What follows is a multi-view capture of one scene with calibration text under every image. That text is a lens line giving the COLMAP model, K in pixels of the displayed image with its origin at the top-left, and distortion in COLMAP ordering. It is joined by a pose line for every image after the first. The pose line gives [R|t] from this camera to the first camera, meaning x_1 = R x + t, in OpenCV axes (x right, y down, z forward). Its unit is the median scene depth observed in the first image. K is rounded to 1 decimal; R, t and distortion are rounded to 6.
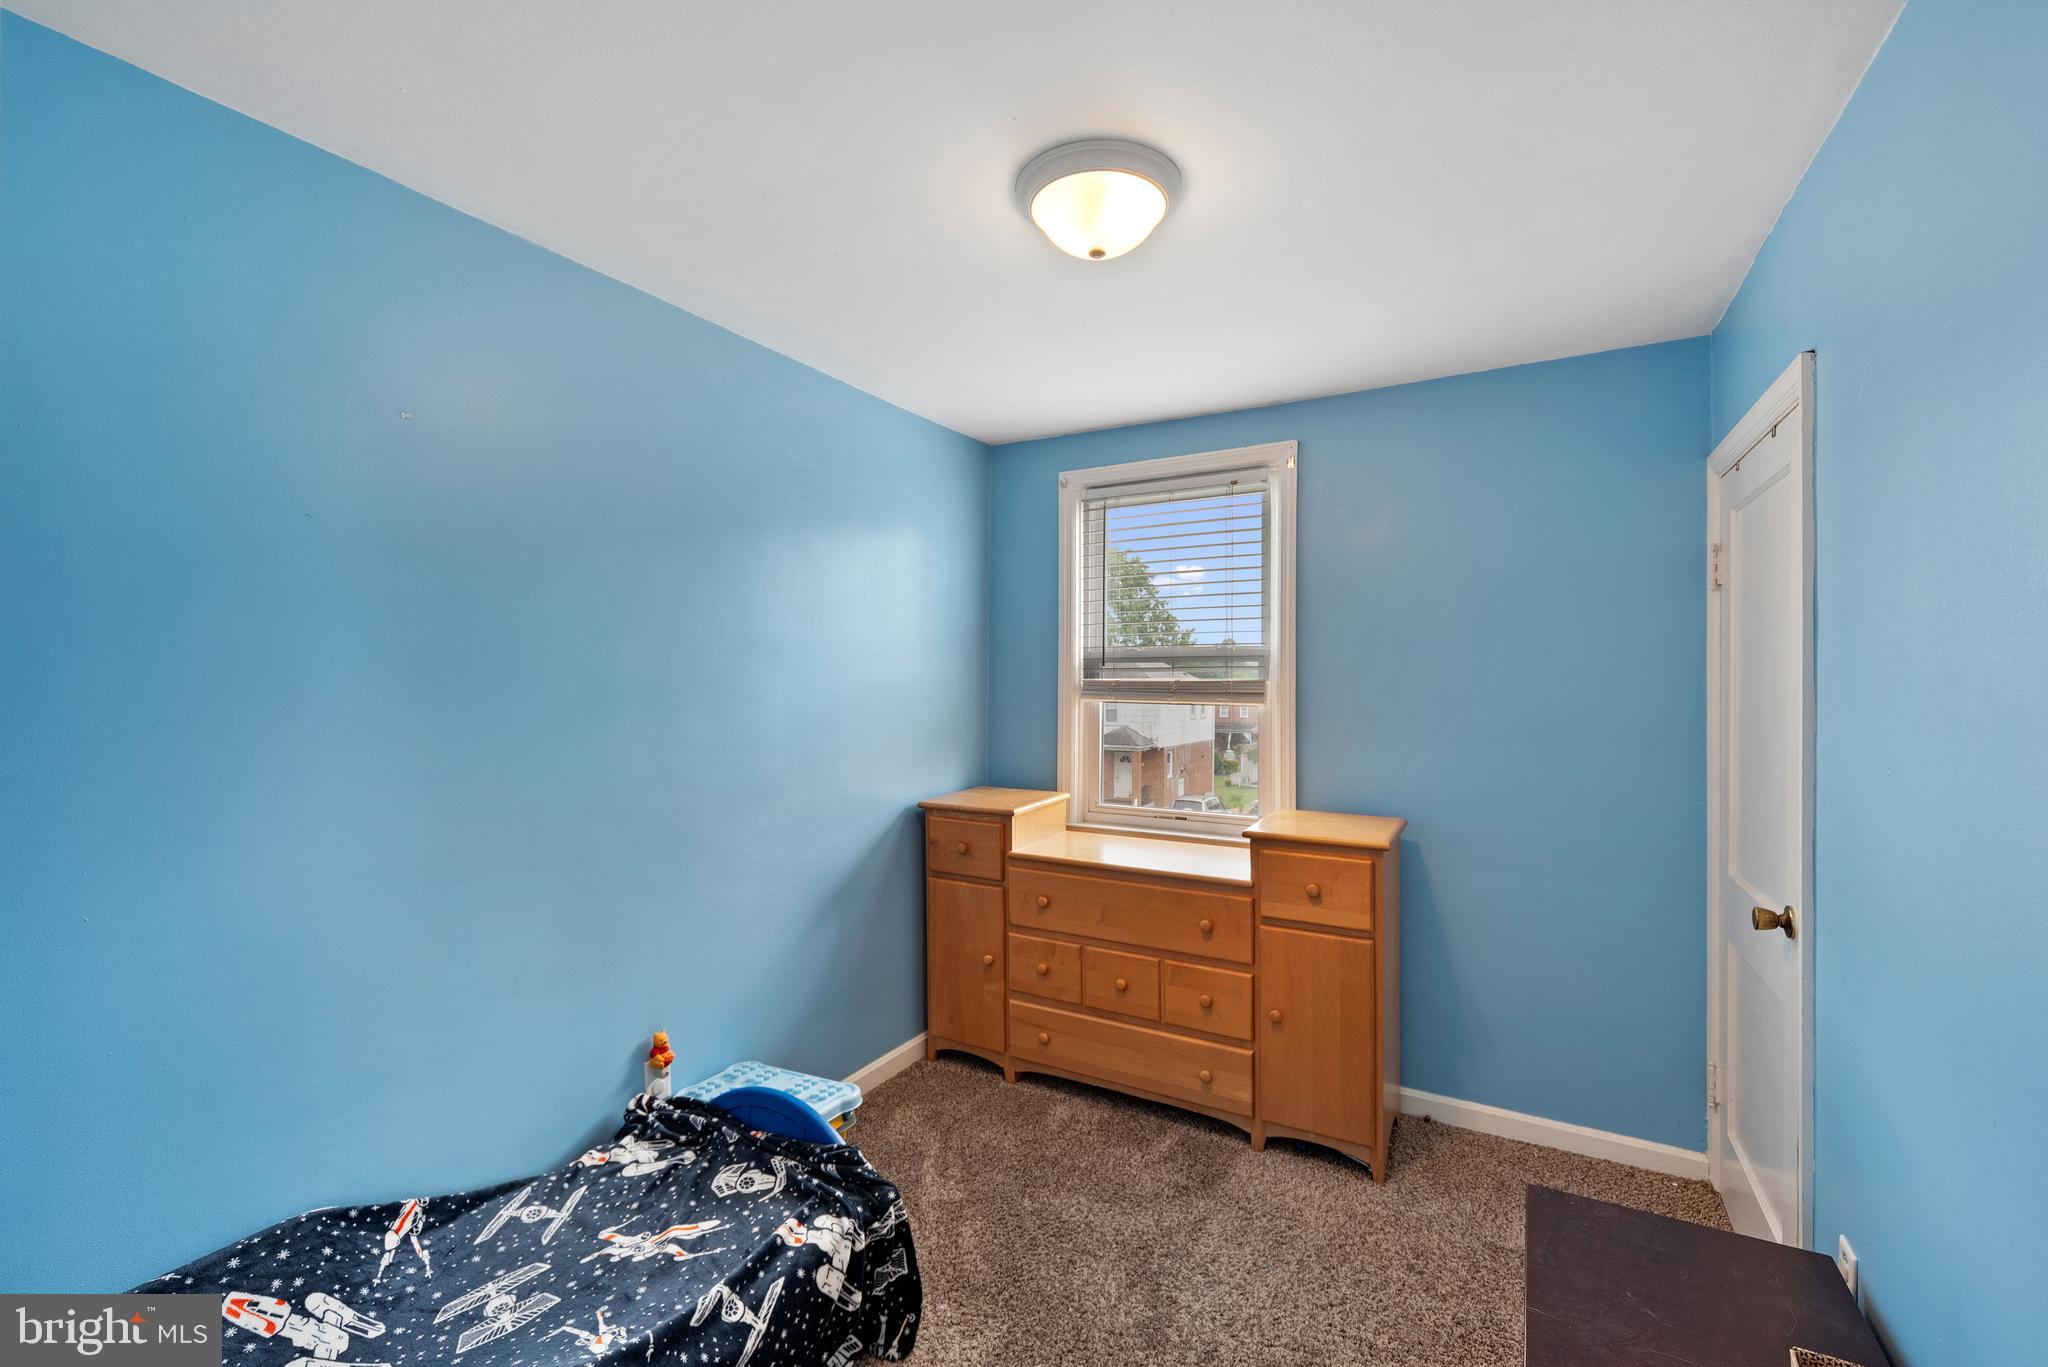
lens RADIAL K [[833.7, 0, 1025.7], [0, 833.7, 679.5], [0, 0, 1]] dist [-0.003902, -0.000802]
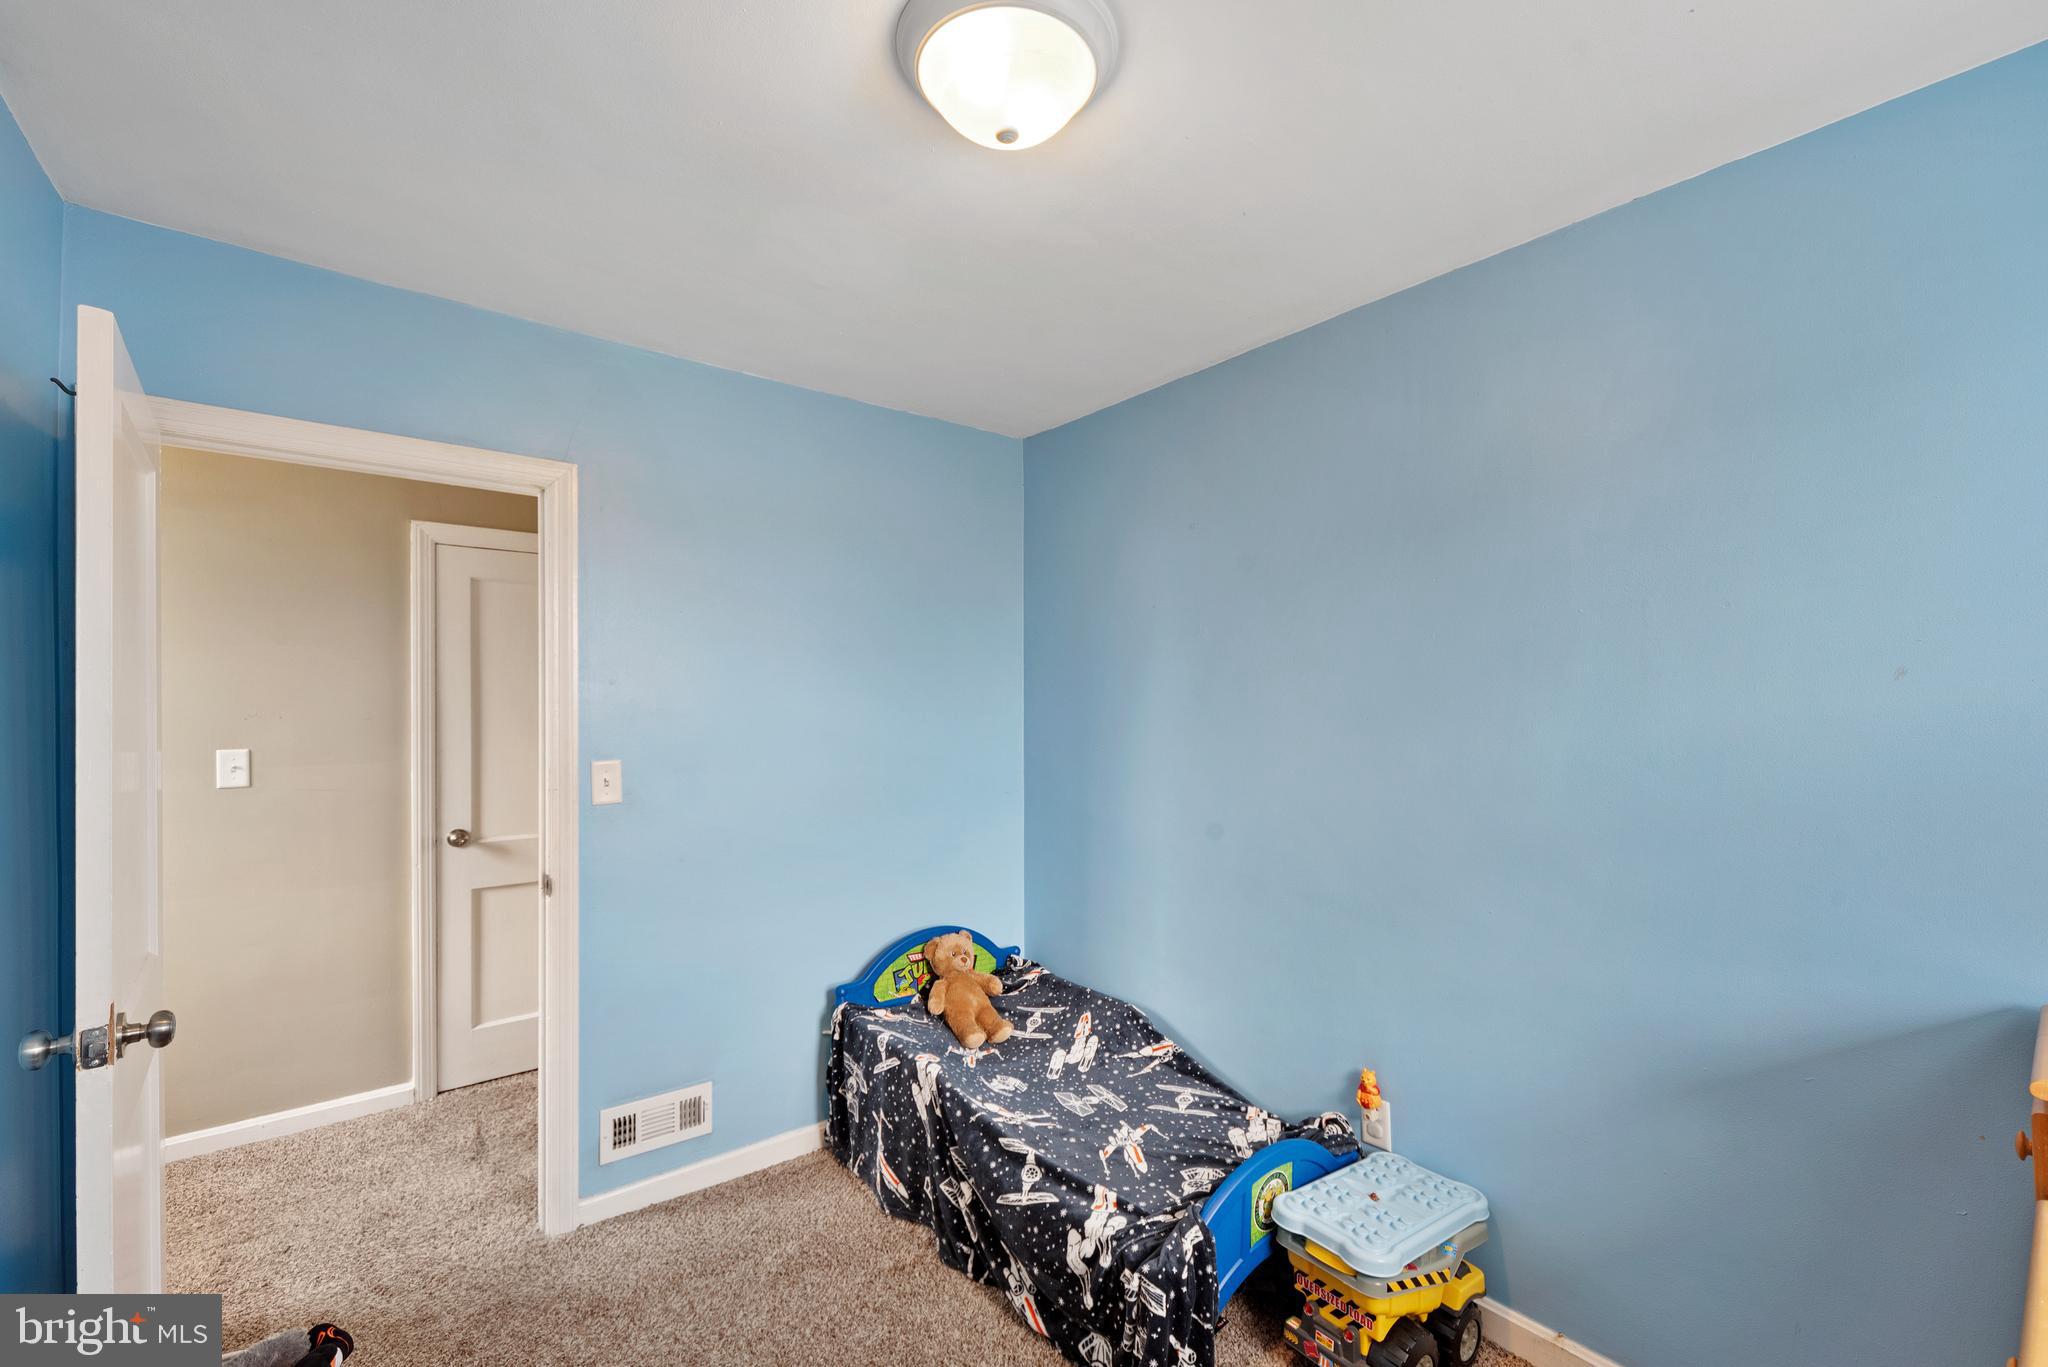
lens RADIAL K [[833.7, 0, 1023.0], [0, 833.7, 693.7], [0, 0, 1]] dist [-0.003902, -0.000802]
pose [[-0.342759, -0.003085, -0.939418, 0.841612], [-0.001895, 0.999995, -0.002592, -0.013231], [0.939421, 0.000892, -0.342763, 1.329974]]
